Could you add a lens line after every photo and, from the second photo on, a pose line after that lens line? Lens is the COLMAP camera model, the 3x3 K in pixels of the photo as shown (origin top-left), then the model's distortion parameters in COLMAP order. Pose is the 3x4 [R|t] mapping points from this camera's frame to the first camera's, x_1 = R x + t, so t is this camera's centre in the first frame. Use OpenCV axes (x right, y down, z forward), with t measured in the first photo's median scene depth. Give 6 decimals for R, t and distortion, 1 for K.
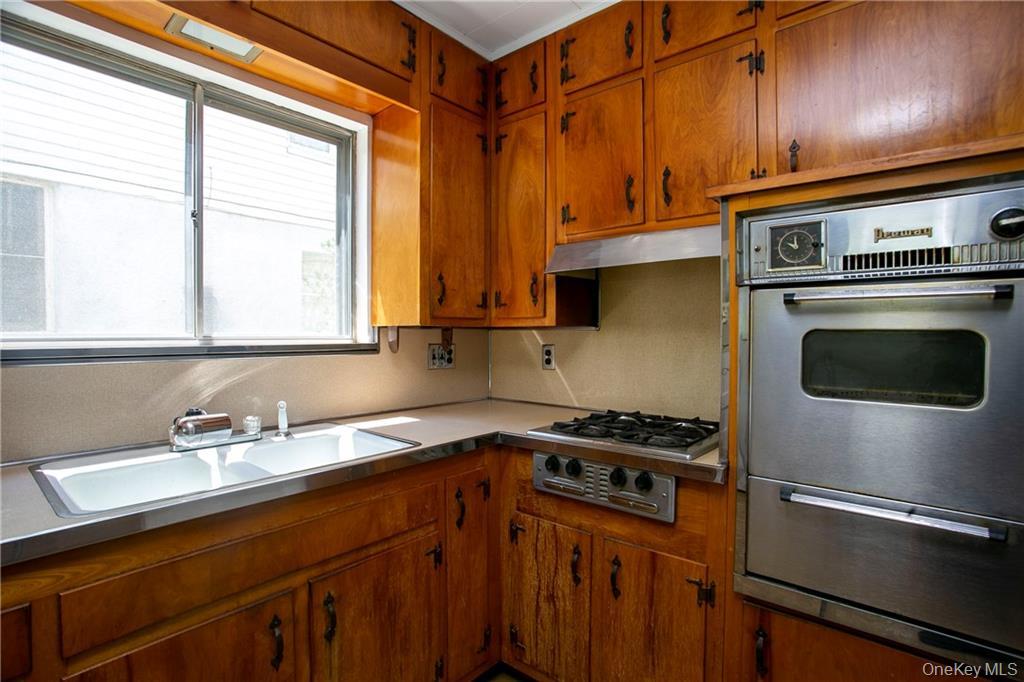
lens RADIAL K [[503.3, 0, 512.0], [0, 503.3, 341.0], [0, 0, 1]] dist [-0.075433, 0.036498]
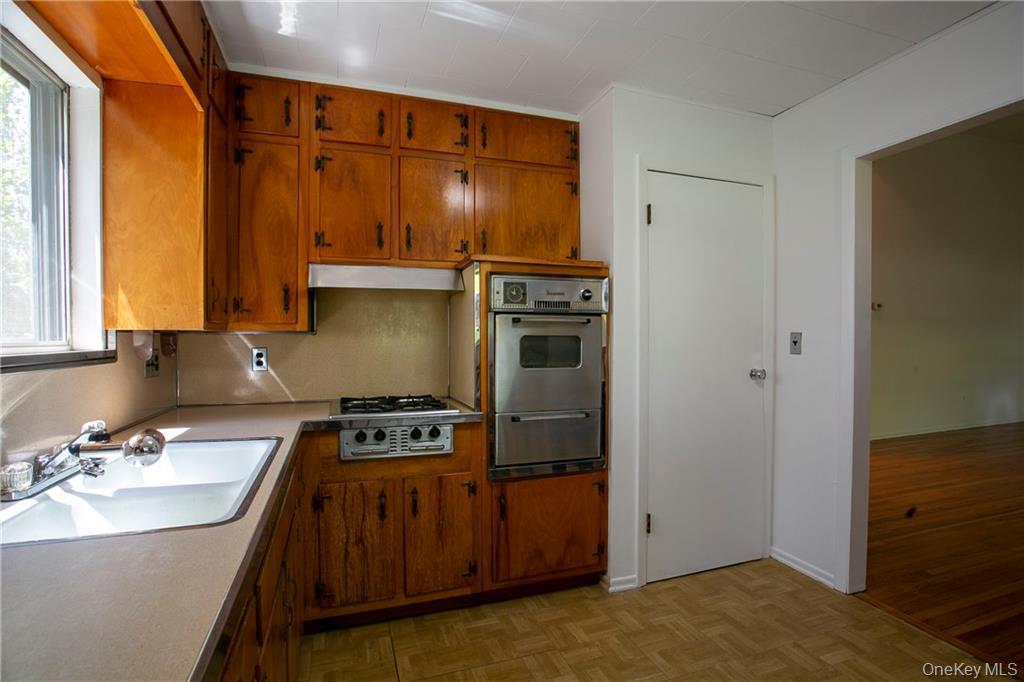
lens RADIAL K [[503.3, 0, 512.0], [0, 503.3, 341.0], [0, 0, 1]] dist [-0.075433, 0.036498]
pose [[0.508819, -0.009803, 0.860817, -0.776453], [0.012924, 0.999909, 0.003748, -0.005620], [-0.860776, 0.009218, 0.508900, -0.012906]]
